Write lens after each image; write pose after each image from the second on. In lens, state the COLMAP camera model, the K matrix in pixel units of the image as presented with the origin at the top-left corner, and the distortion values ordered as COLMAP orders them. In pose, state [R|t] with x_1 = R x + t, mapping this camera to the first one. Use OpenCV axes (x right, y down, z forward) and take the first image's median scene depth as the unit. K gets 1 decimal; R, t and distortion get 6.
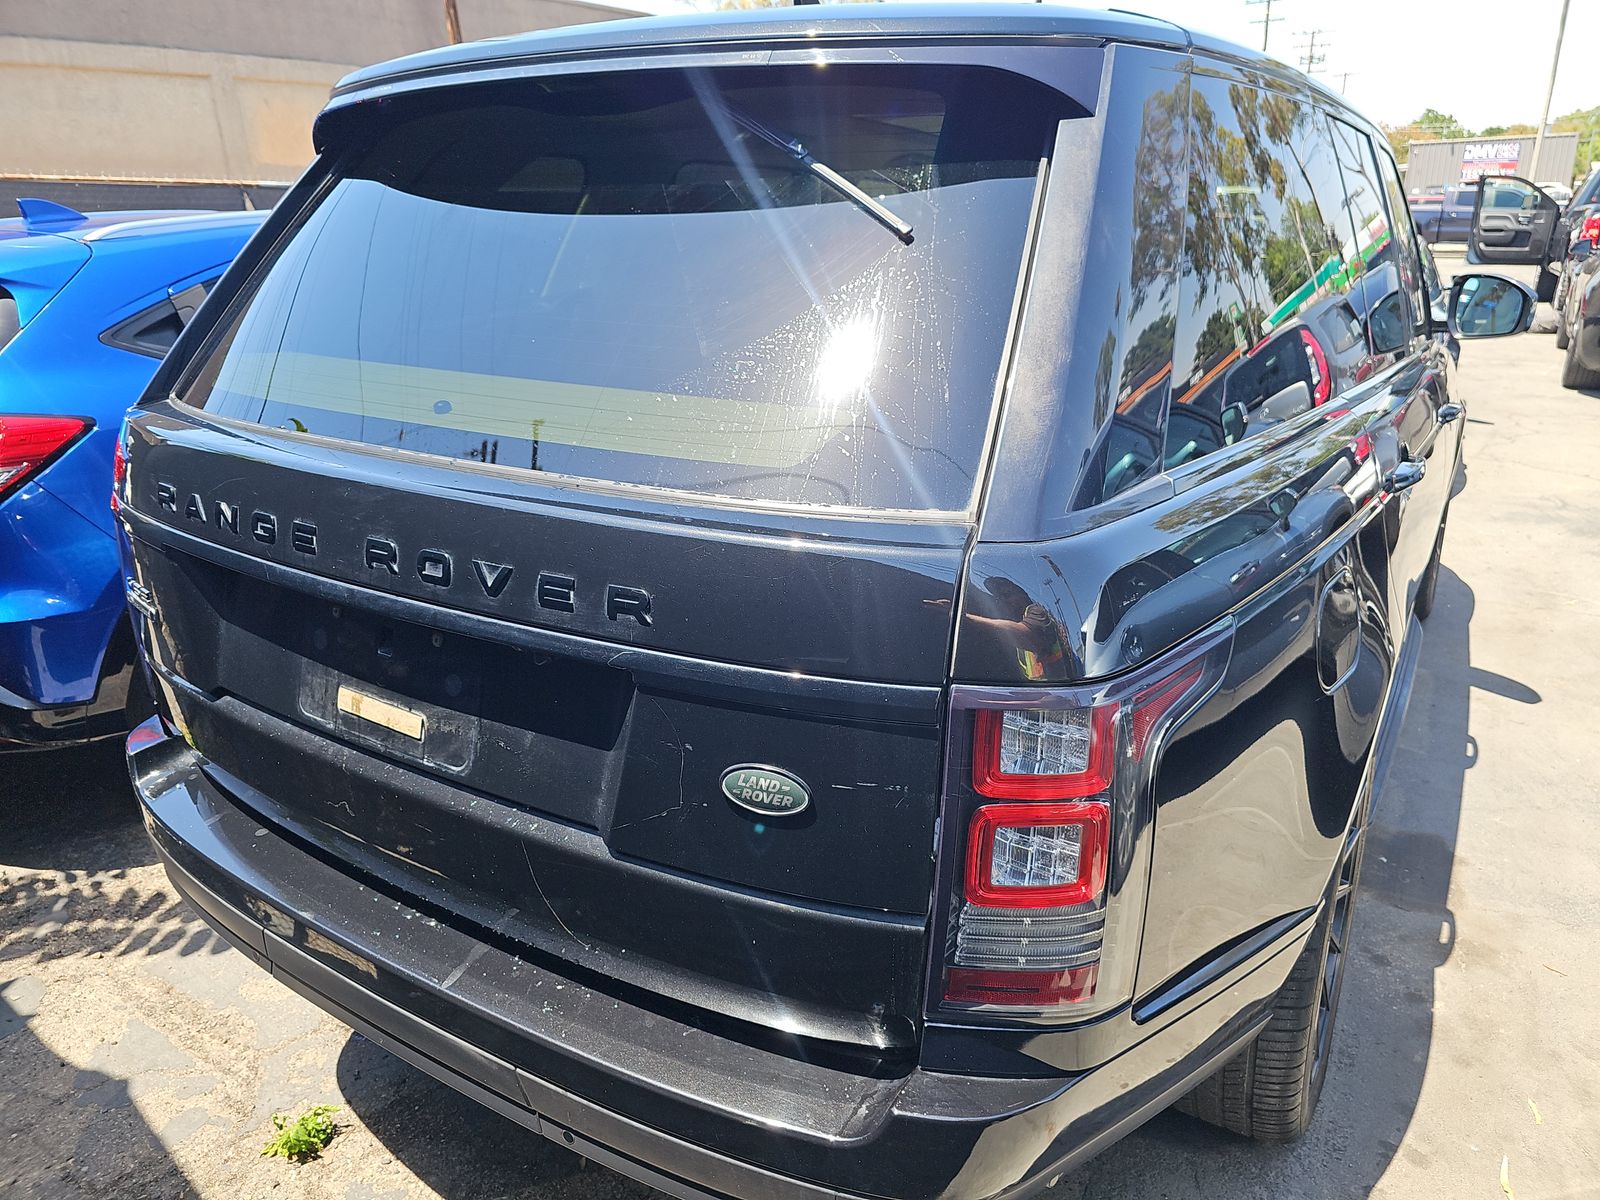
lens RADIAL K [[997.1, 0, 802.1], [0, 997.1, 592.6], [0, 0, 1]] dist [0.038537, -0.034357]
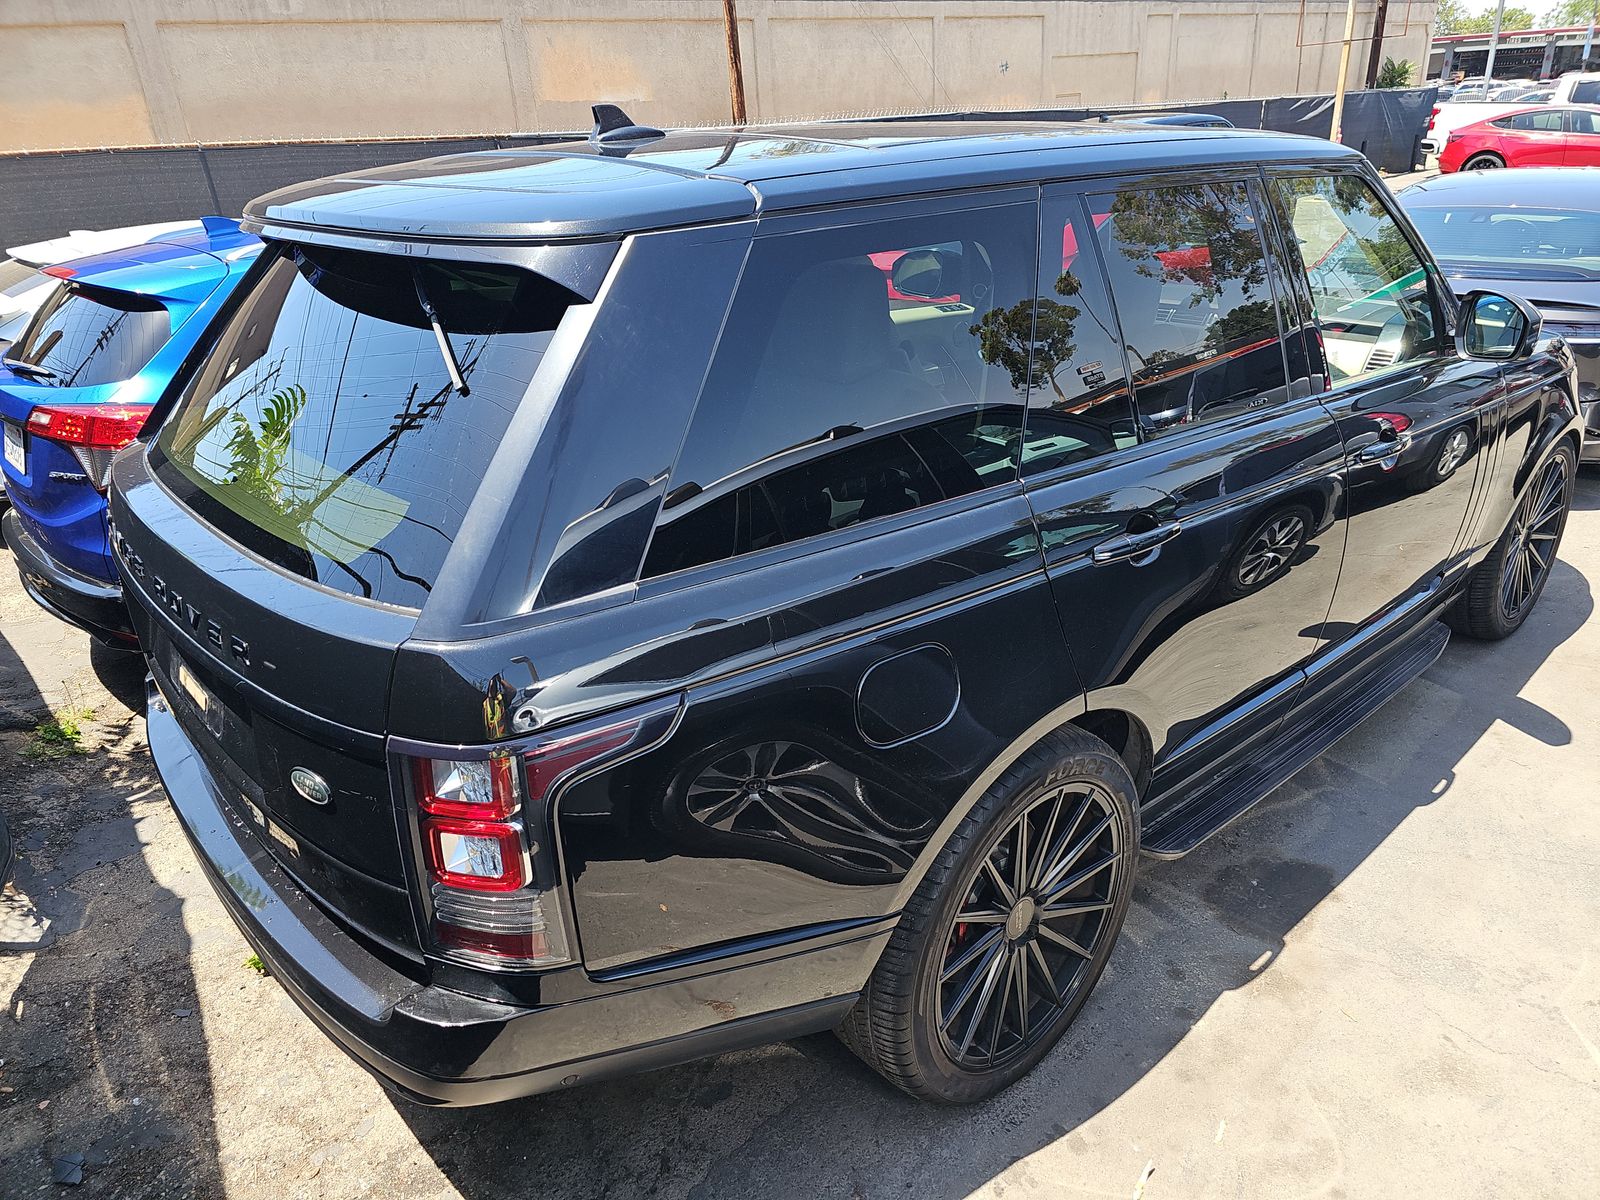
lens RADIAL K [[996.4, 0, 835.3], [0, 996.4, 596.5], [0, 0, 1]] dist [0.041857, -0.036546]
pose [[0.966328, 0.086249, -0.242427, 0.430308], [-0.063814, 0.993046, 0.098935, -0.113504], [0.249274, -0.080134, 0.965112, -0.088886]]
